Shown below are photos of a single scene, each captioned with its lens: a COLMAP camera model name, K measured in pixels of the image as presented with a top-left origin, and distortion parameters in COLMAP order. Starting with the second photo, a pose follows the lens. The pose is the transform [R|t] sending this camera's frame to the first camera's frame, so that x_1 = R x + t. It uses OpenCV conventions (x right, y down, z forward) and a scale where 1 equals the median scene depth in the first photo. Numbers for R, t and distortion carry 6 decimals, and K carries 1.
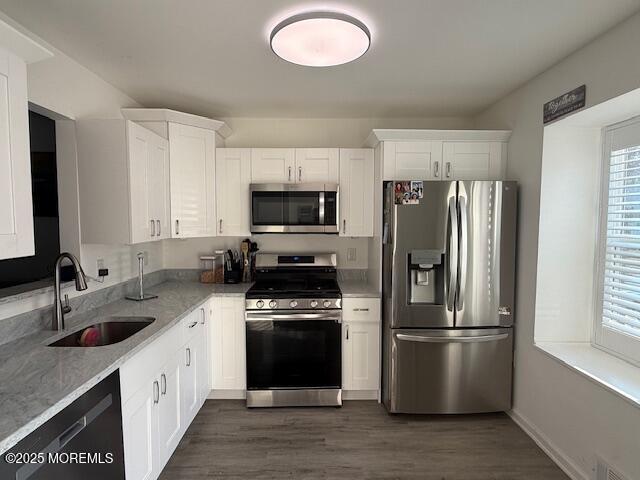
lens RADIAL K [[355.0, 0, 322.6], [0, 355.0, 241.2], [0, 0, 1]] dist [-0.000971, -0.003049]
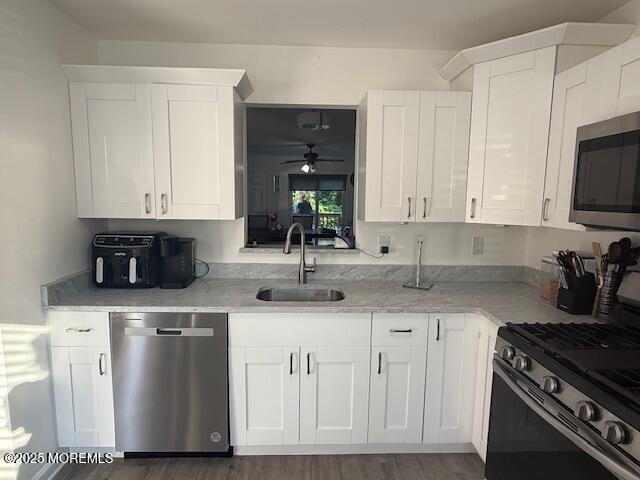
lens RADIAL K [[355.0, 0, 318.5], [0, 355.0, 239.3], [0, 0, 1]] dist [-0.000971, -0.003049]
pose [[0.007856, 0.109960, -0.993905, 0.333908], [-0.071104, 0.991481, 0.109130, -0.033359], [0.997438, 0.069813, 0.015607, 0.663751]]
